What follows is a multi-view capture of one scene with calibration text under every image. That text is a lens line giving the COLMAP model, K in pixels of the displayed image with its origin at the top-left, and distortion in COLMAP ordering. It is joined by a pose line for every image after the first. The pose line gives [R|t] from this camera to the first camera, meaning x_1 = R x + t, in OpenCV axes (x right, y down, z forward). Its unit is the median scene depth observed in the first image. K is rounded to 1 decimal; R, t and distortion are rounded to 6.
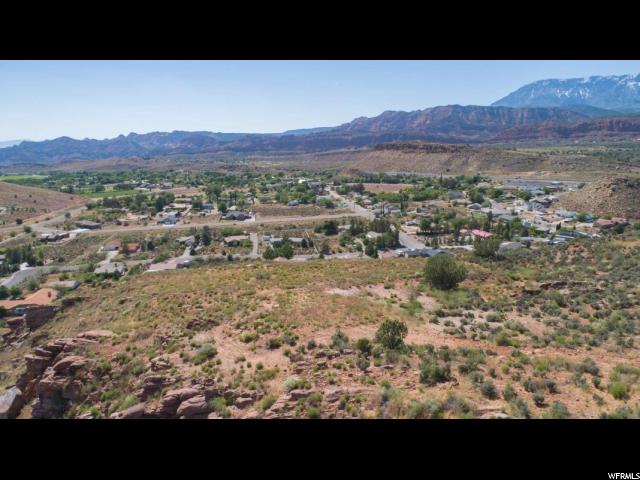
lens RADIAL K [[447.5, 0, 320.0], [0, 447.5, 240.0], [0, 0, 1]] dist [0.004790, 0.010187]
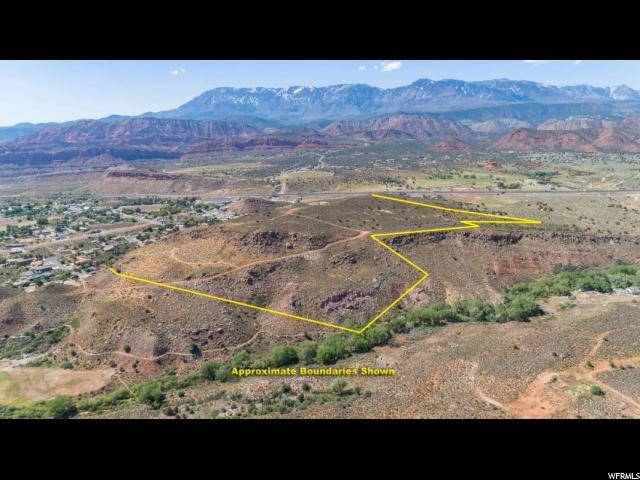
lens RADIAL K [[447.5, 0, 320.0], [0, 447.5, 240.0], [0, 0, 1]] dist [0.004790, 0.010187]
pose [[0.798376, -0.149910, 0.583200, -0.166244], [0.147133, 0.987724, 0.052473, 0.010171], [-0.583907, 0.043915, 0.810632, -0.395270]]
